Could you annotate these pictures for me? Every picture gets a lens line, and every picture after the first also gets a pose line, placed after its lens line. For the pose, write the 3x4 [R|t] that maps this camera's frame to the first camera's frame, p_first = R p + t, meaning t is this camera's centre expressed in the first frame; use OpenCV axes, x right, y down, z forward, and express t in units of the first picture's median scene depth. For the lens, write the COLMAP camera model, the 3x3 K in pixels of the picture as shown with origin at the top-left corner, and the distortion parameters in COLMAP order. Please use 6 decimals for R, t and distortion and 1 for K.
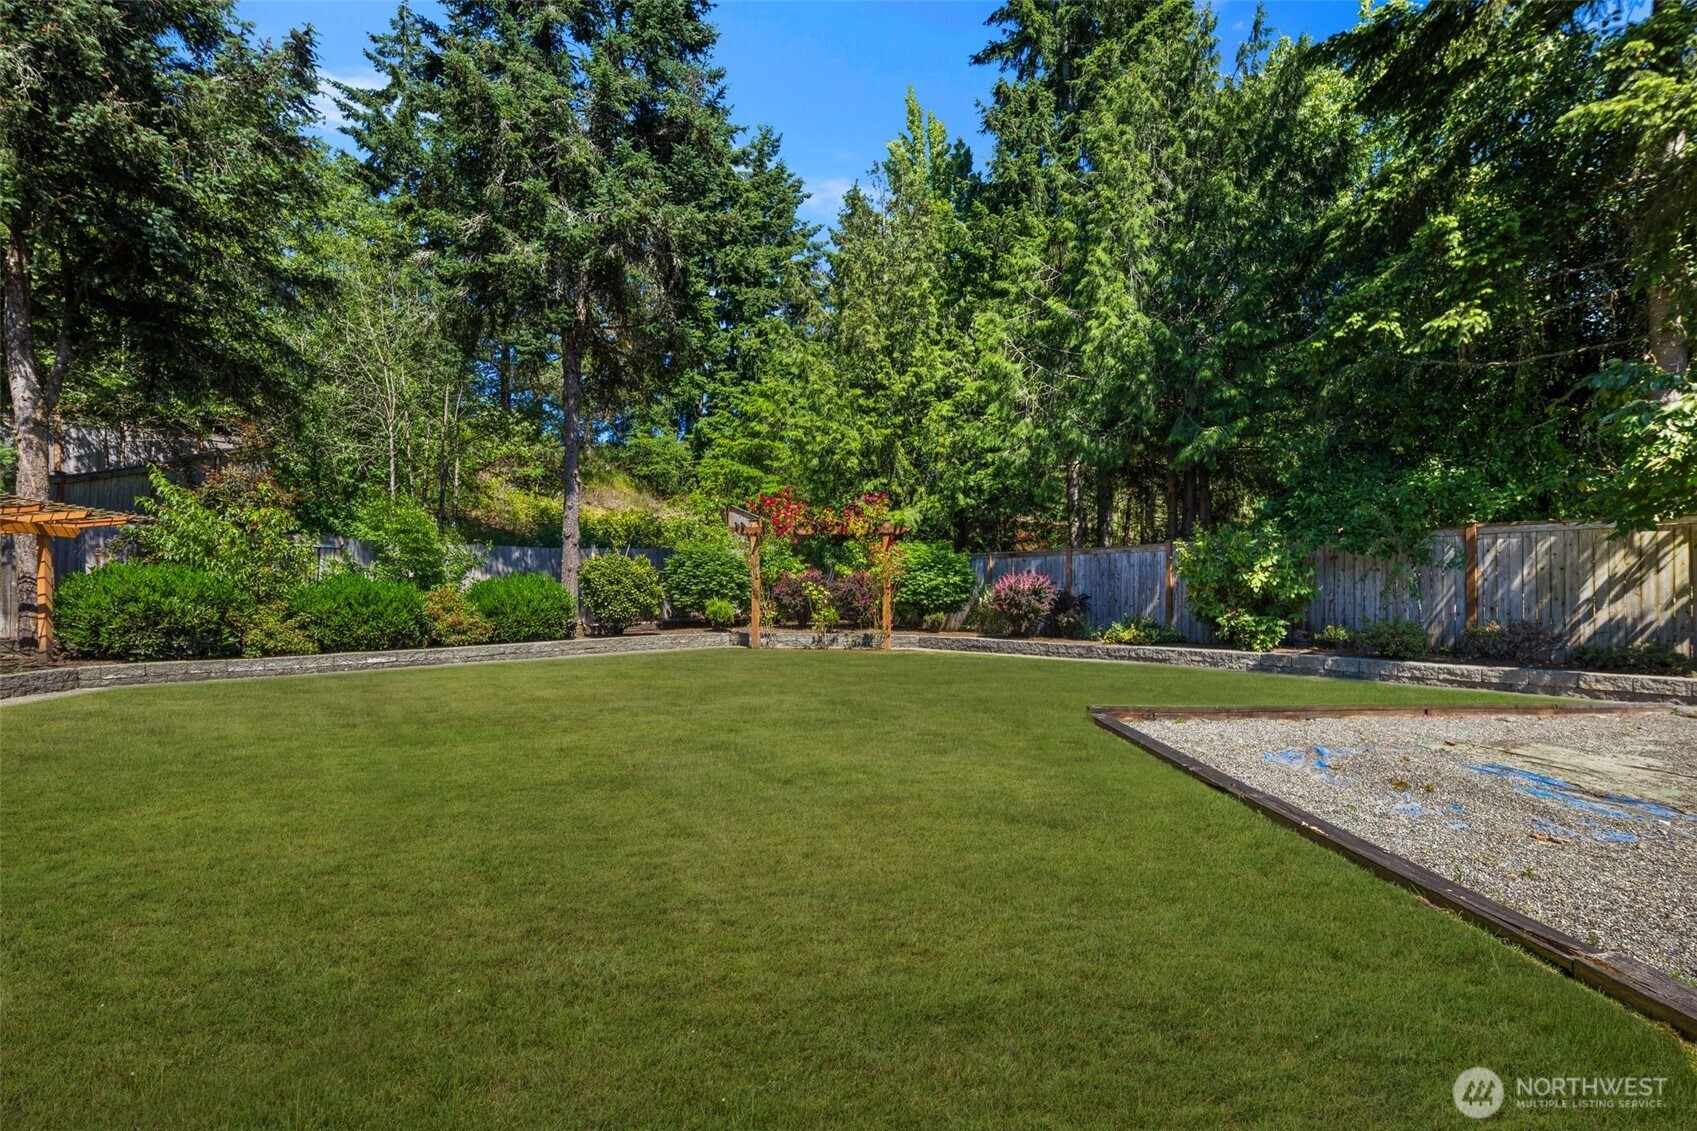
lens RADIAL K [[743.3, 0, 854.2], [0, 743.3, 624.0], [0, 0, 1]] dist [-0.000839, -0.000624]
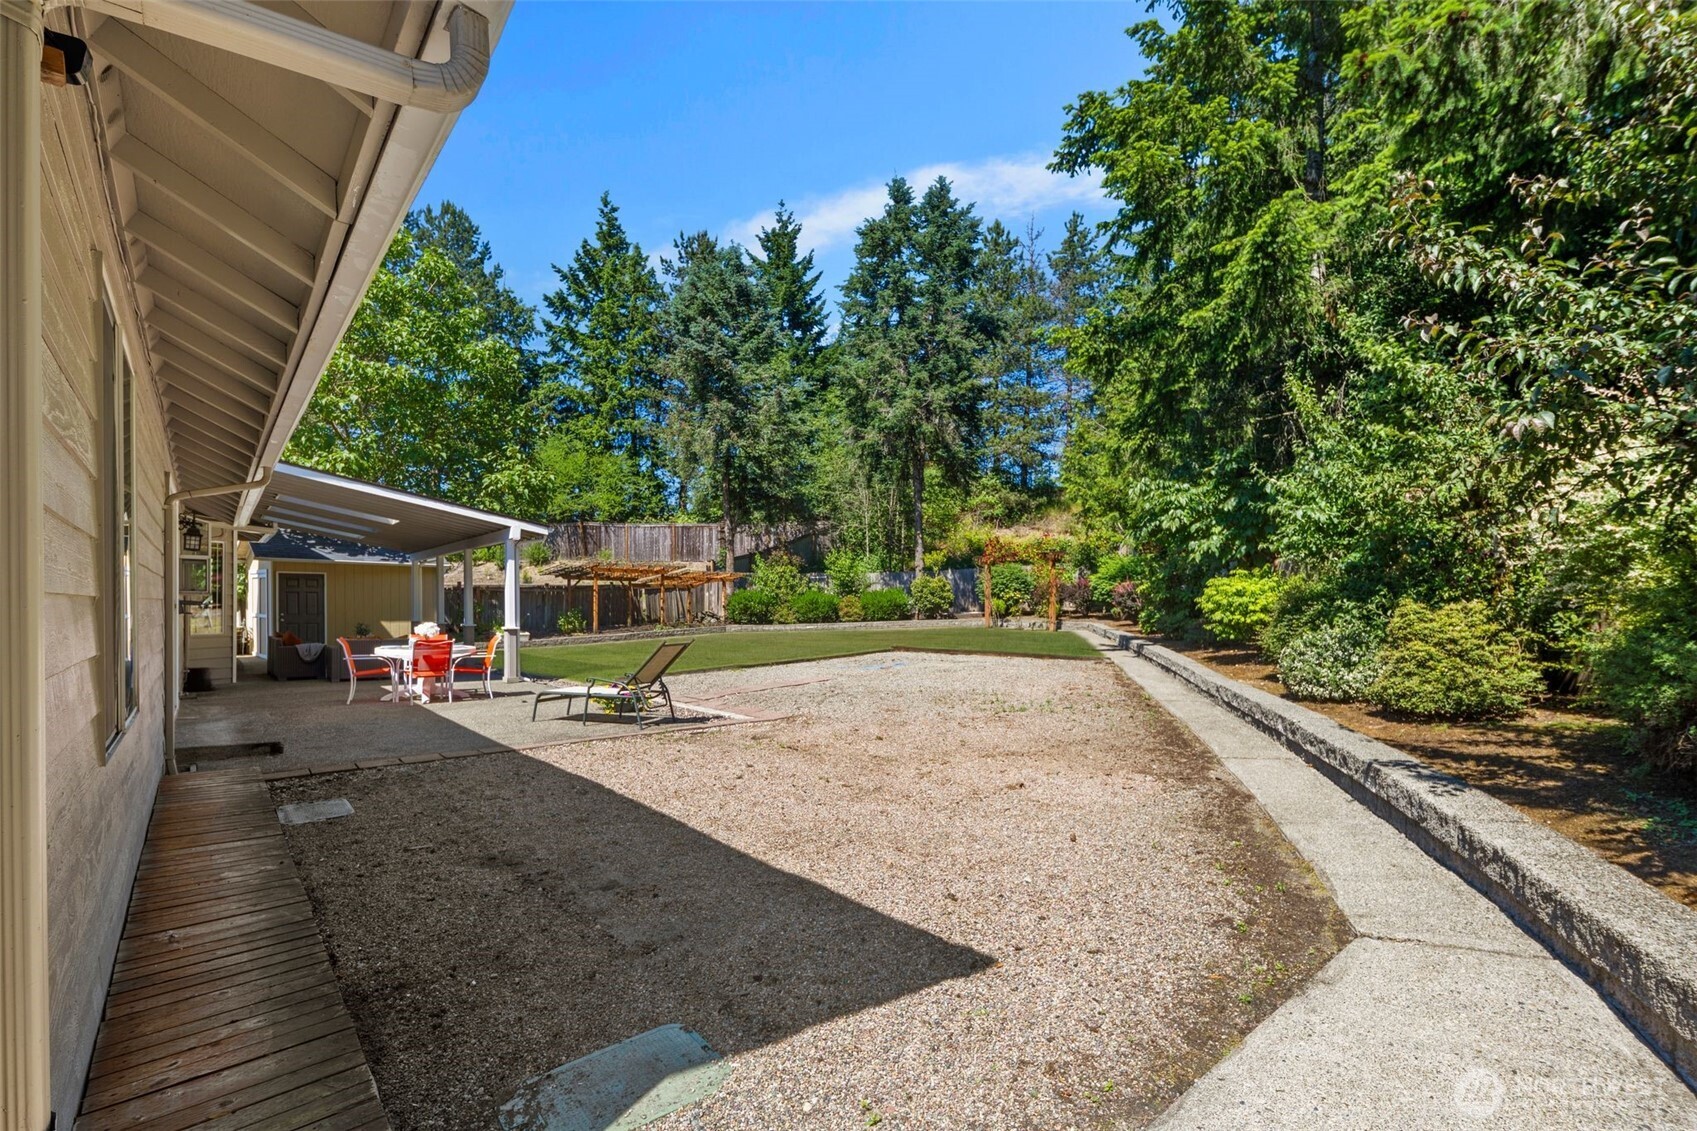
lens RADIAL K [[808.4, 0, 885.9], [0, 808.4, 634.2], [0, 0, 1]] dist [0.001717, -0.000758]
pose [[0.645365, 0.024630, -0.763477, 1.108540], [-0.007033, 0.999629, 0.026303, 0.001112], [0.763842, -0.011606, 0.645299, -0.369148]]
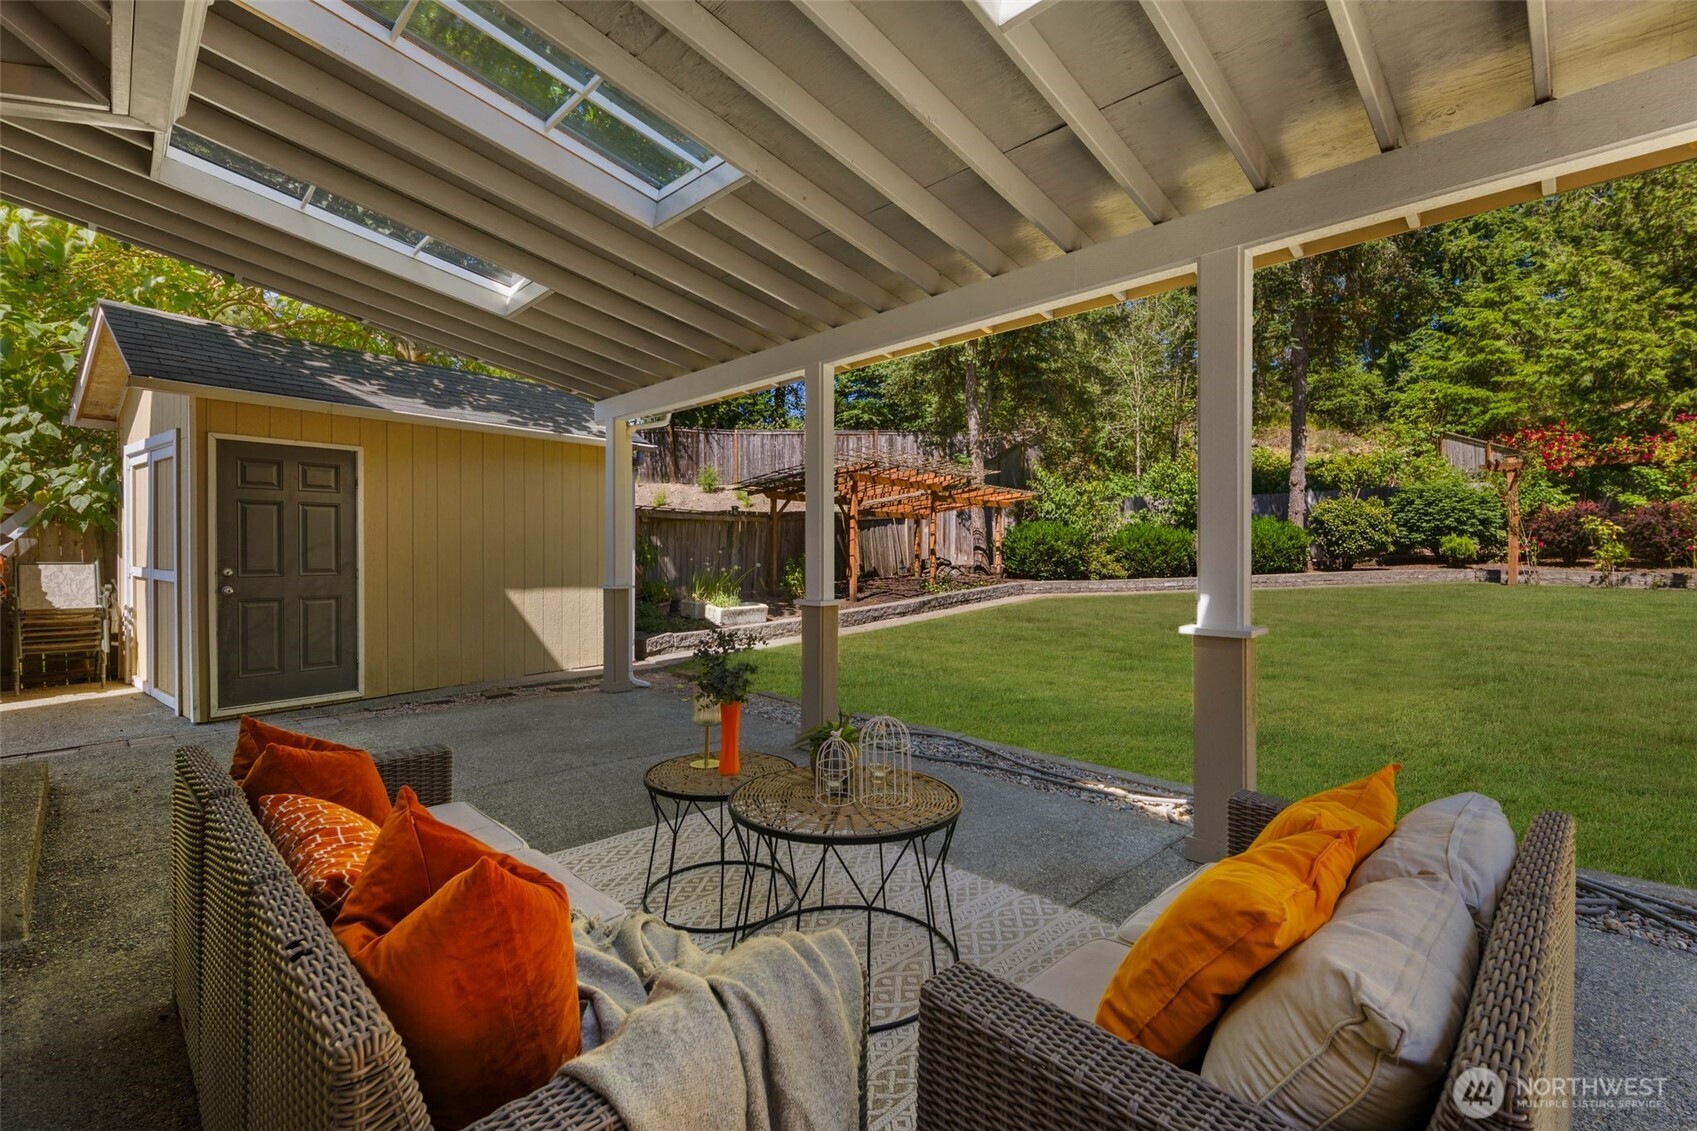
lens RADIAL K [[743.7, 0, 848.5], [0, 743.7, 565.5], [0, 0, 1]] dist [-0.000463, -0.000265]
pose [[0.704399, 0.012883, -0.709687, -0.050776], [-0.005903, 0.999907, 0.012293, -0.000530], [0.709780, -0.004470, 0.704409, -0.311951]]
